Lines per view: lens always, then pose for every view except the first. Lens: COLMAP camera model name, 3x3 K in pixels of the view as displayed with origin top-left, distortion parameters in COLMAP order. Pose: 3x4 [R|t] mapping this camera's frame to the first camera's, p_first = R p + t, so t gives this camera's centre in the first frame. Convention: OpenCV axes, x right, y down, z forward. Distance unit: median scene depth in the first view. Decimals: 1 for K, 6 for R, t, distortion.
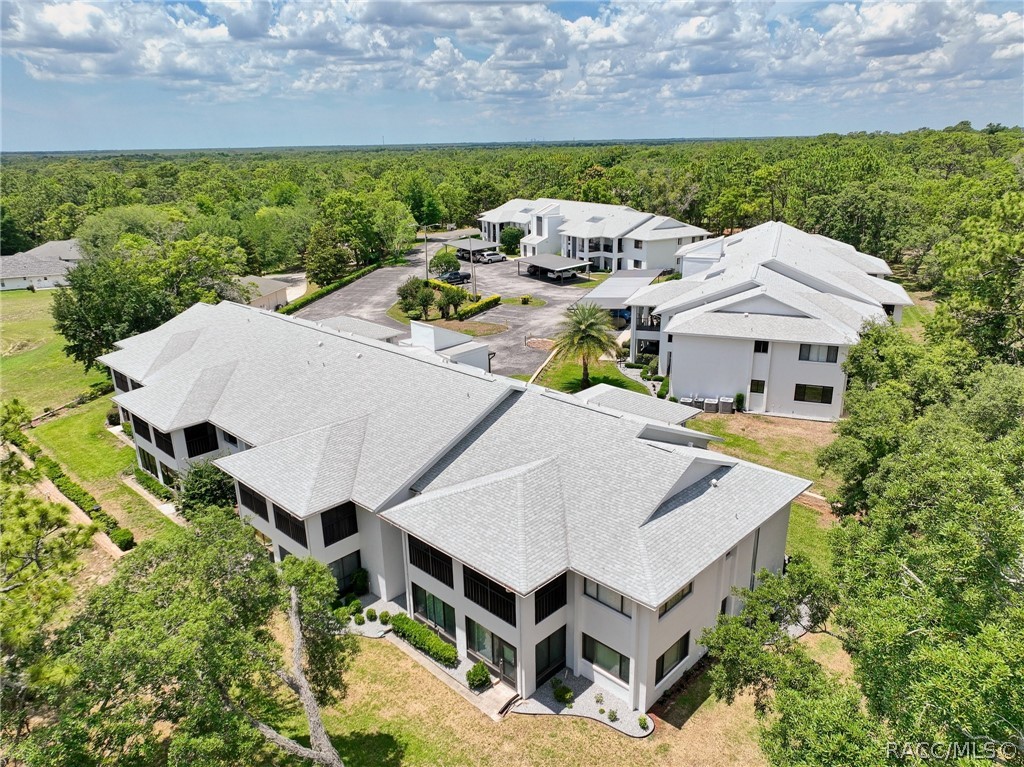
lens RADIAL K [[720.4, 0, 514.4], [0, 720.4, 387.2], [0, 0, 1]] dist [-0.001063, 0.021802]
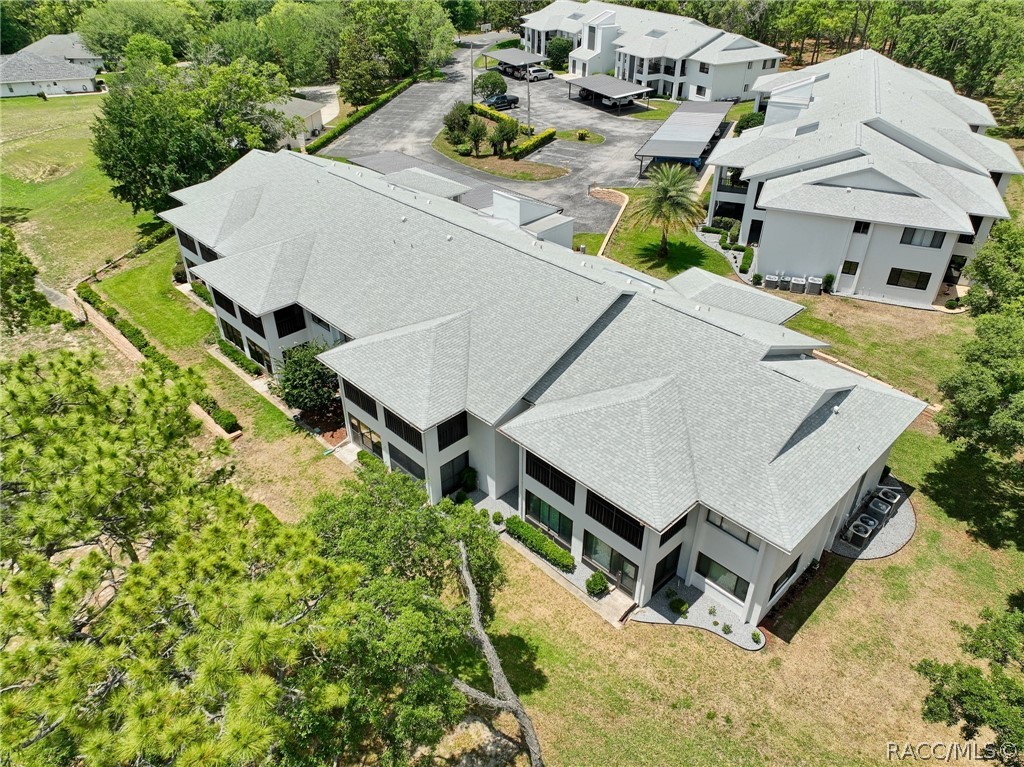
lens RADIAL K [[720.4, 0, 514.9], [0, 720.4, 385.8], [0, 0, 1]] dist [-0.001063, 0.021802]
pose [[0.999526, 0.029598, -0.008491, -0.099902], [-0.026318, 0.964323, 0.263417, -0.094579], [0.015985, -0.263069, 0.964645, 0.024923]]
